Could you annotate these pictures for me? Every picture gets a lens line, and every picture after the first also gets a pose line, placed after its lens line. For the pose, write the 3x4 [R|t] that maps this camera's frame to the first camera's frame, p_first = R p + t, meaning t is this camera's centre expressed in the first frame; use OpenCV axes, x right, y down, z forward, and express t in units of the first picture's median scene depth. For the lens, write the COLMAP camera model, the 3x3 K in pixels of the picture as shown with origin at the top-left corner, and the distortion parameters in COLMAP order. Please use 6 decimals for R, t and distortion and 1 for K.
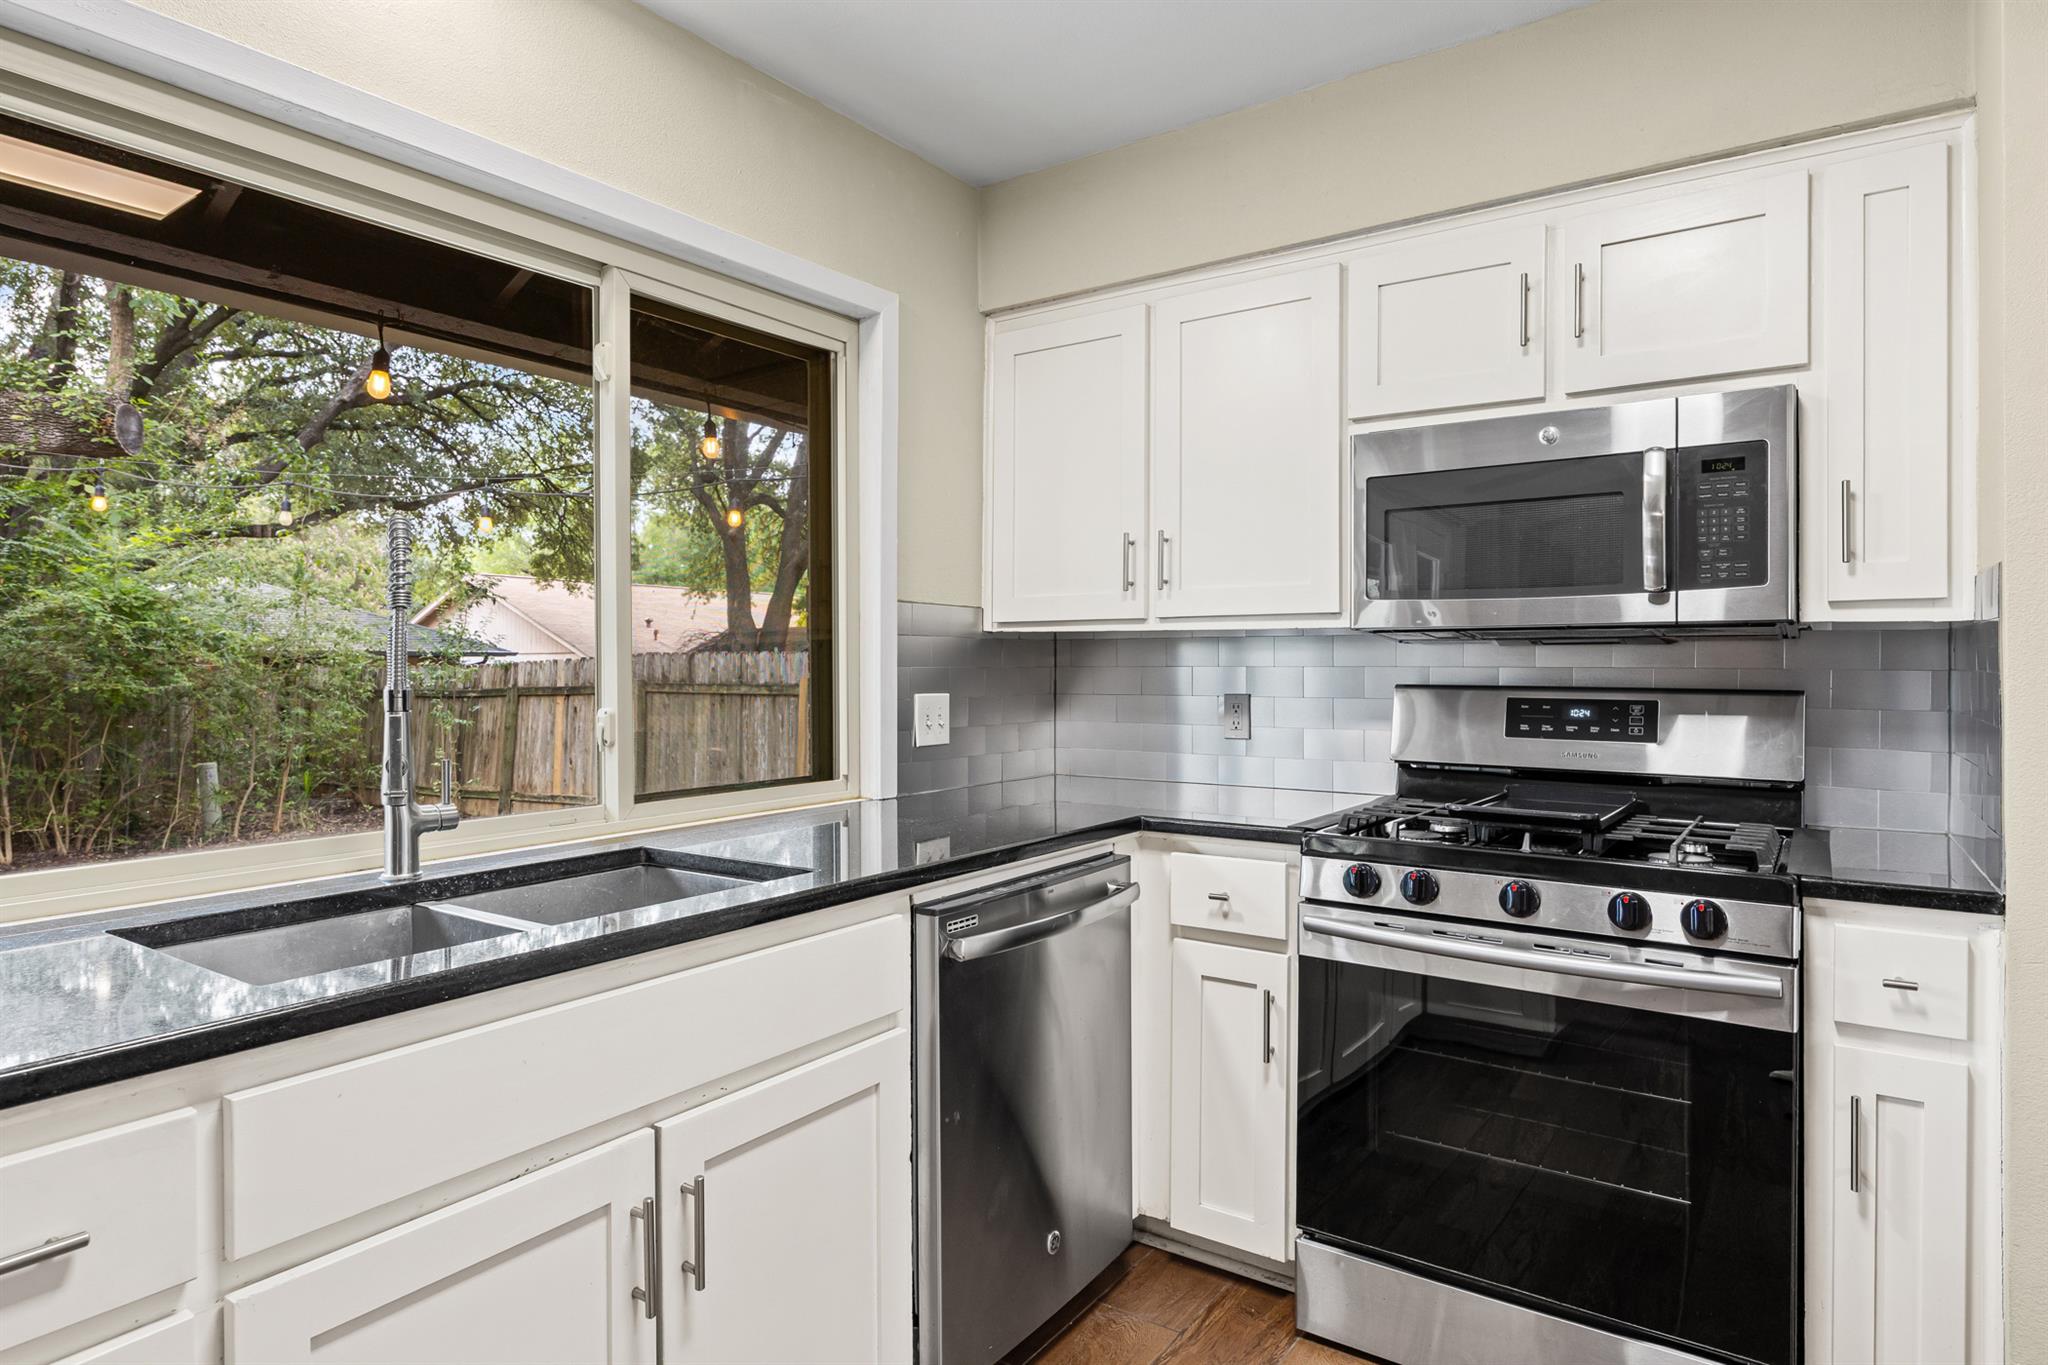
lens RADIAL K [[1162.7, 0, 1020.5], [0, 1162.7, 677.0], [0, 0, 1]] dist [-0.000878, -0.000034]
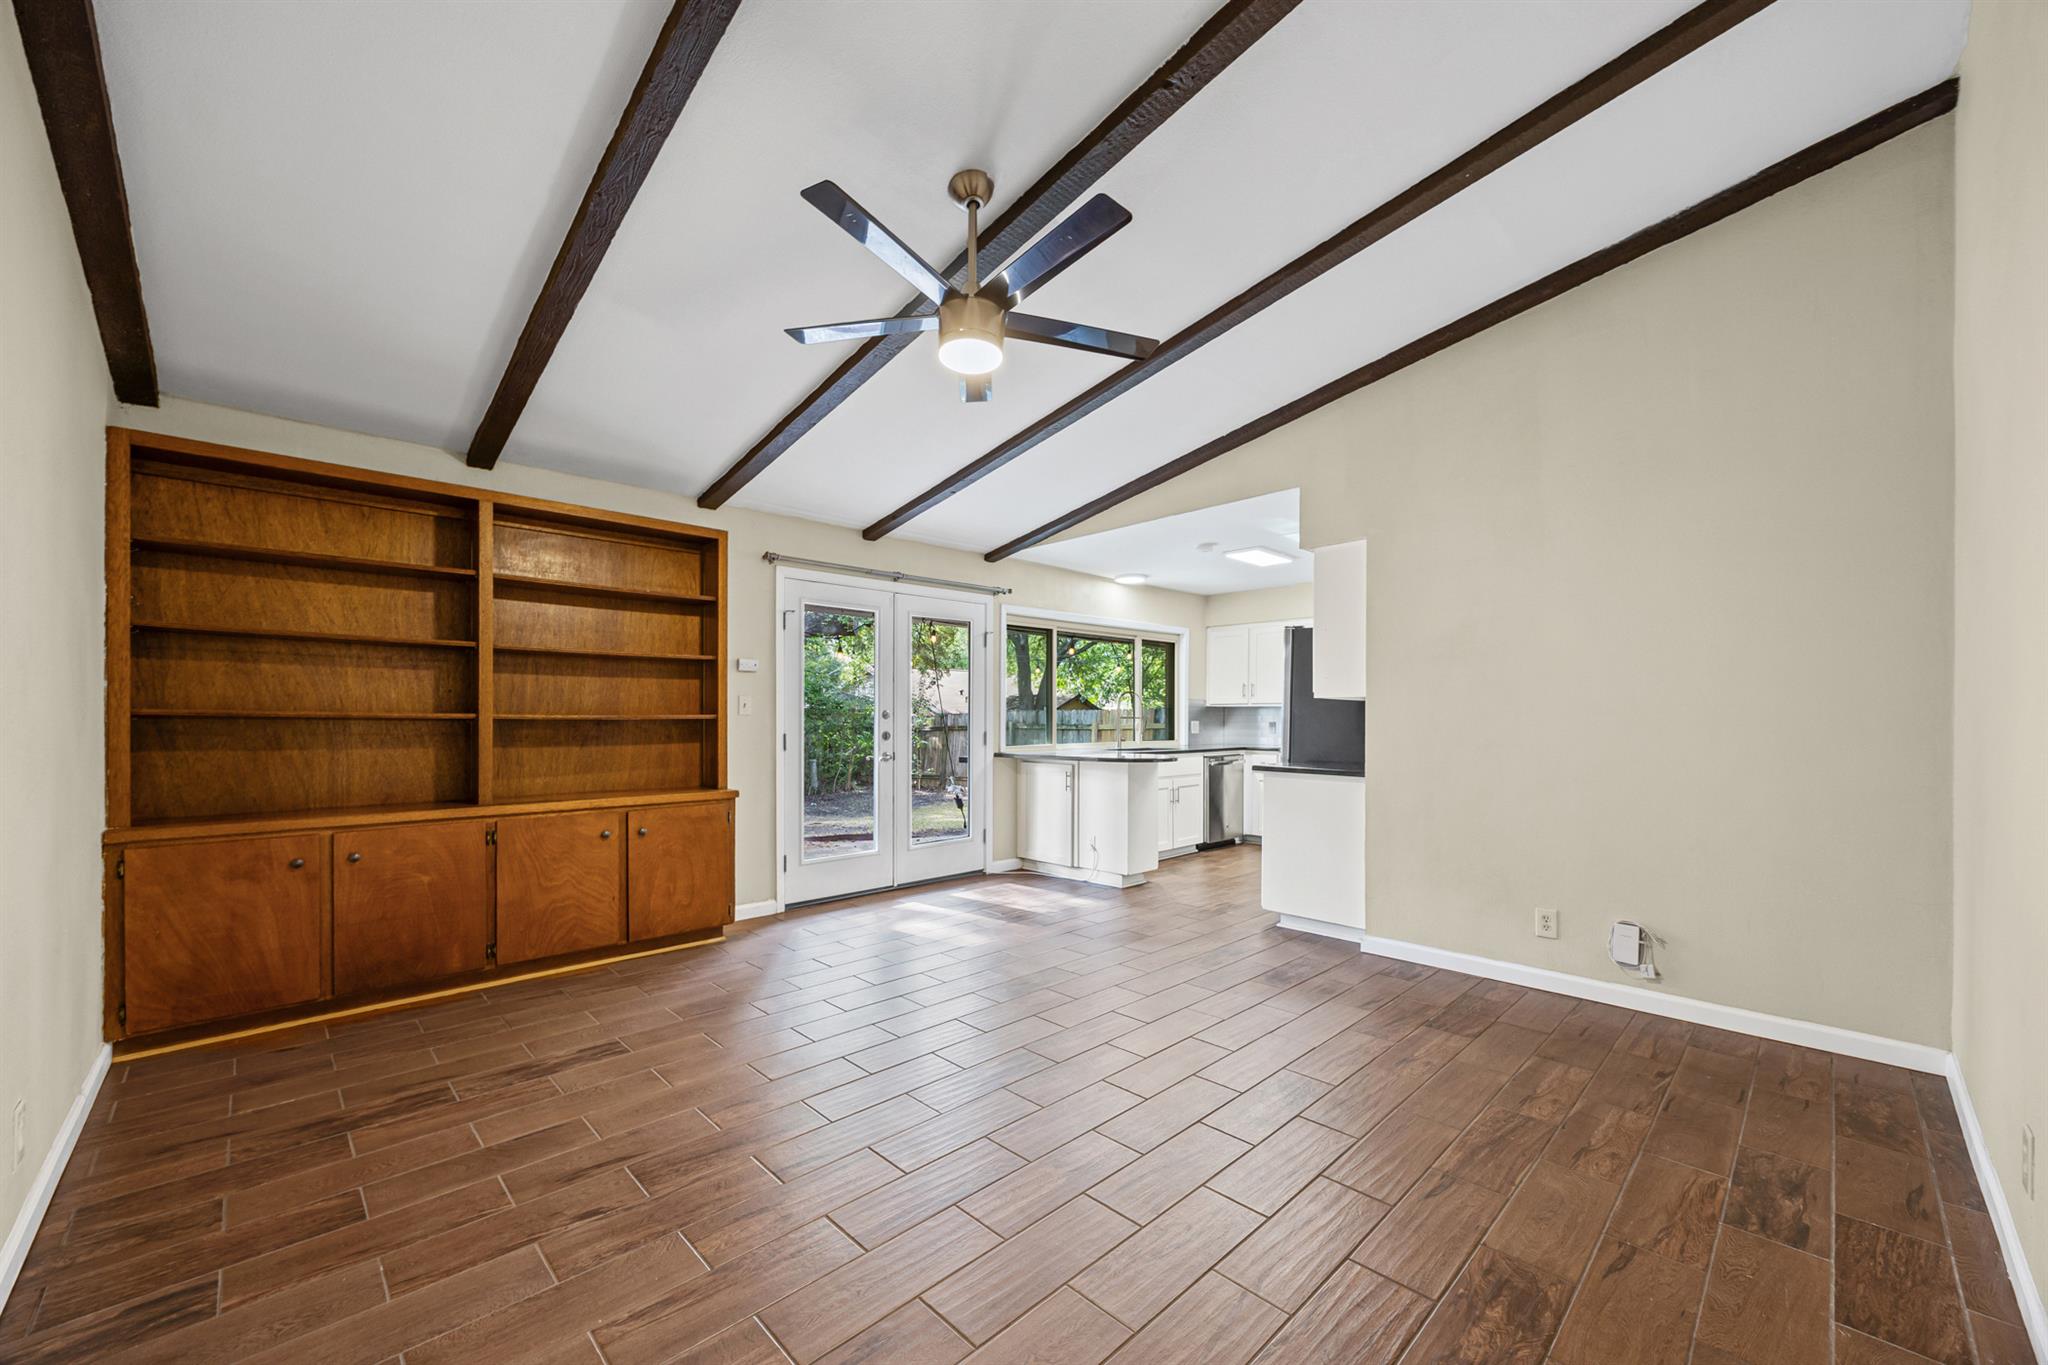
lens RADIAL K [[770.8, 0, 975.9], [0, 770.8, 724.5], [0, 0, 1]] dist [0.015498, 0.000030]
pose [[0.968775, 0.004027, -0.247909, -0.151792], [-0.004355, 0.999990, -0.000775, 0.032145], [0.247903, 0.001830, 0.968783, -1.922722]]
